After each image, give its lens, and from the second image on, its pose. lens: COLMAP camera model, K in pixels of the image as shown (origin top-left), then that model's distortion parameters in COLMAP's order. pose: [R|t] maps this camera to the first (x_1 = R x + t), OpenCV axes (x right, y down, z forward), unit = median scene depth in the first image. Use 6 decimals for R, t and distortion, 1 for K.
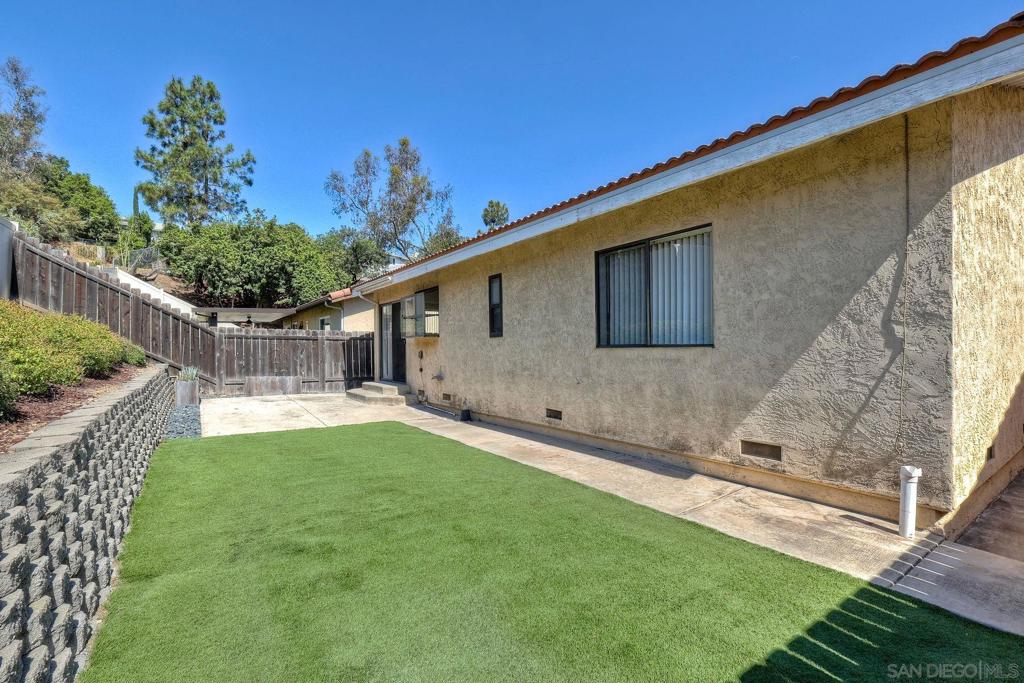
lens RADIAL K [[450.8, 0, 514.2], [0, 450.8, 345.5], [0, 0, 1]] dist [0.001144, 0.000099]
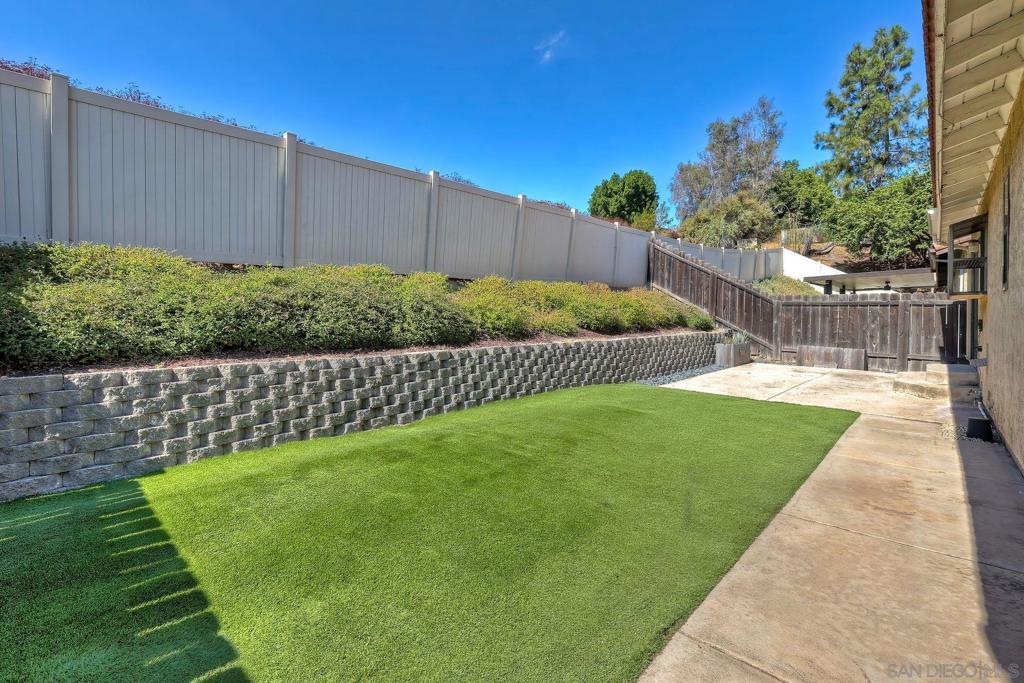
lens RADIAL K [[450.8, 0, 513.0], [0, 450.8, 319.0], [0, 0, 1]] dist [0.001144, 0.000099]
pose [[0.204453, 0.005332, -0.978862, 0.196176], [-0.000256, 0.999985, 0.005394, 0.006909], [0.978876, -0.000853, 0.204452, 0.174659]]
